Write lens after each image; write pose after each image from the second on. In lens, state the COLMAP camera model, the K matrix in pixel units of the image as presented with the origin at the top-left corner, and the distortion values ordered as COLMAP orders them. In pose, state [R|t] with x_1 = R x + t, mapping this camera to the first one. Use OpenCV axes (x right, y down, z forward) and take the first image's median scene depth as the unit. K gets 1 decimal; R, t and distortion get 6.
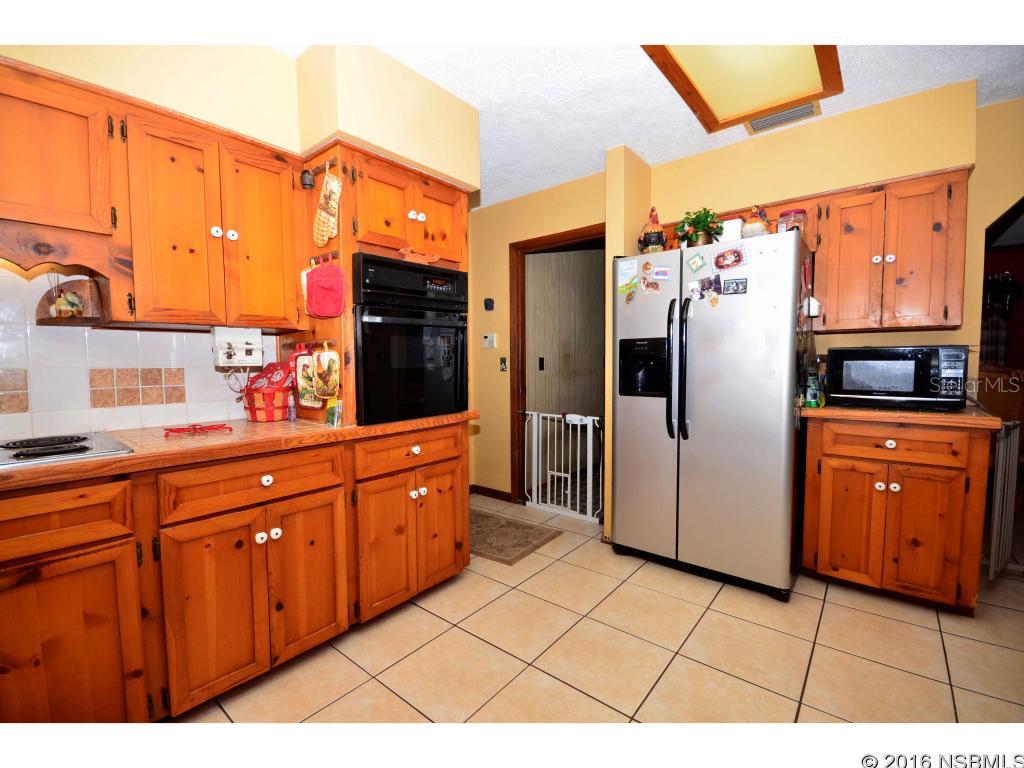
lens RADIAL K [[449.5, 0, 508.6], [0, 449.5, 387.0], [0, 0, 1]] dist [-0.000316, -0.008087]
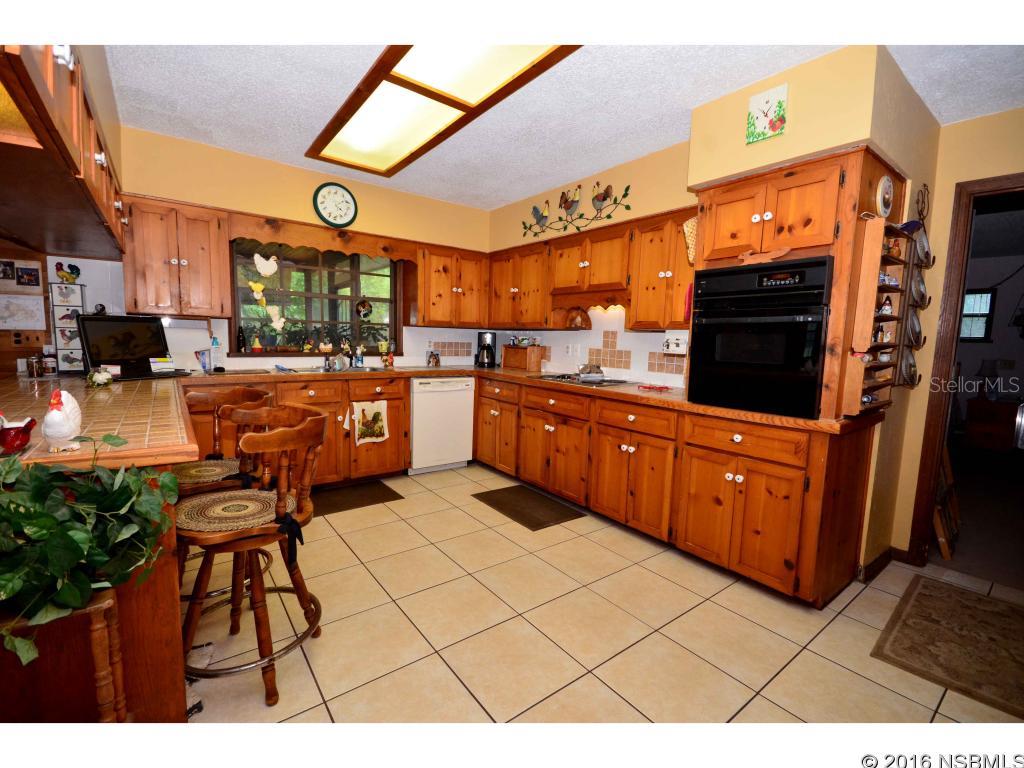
lens RADIAL K [[449.5, 0, 508.6], [0, 449.5, 387.0], [0, 0, 1]] dist [-0.000316, -0.008087]
pose [[-0.233427, 0.107146, -0.966453, 1.008279], [-0.087066, 0.987615, 0.130521, -0.079594], [0.968469, 0.114612, -0.221208, 0.727755]]
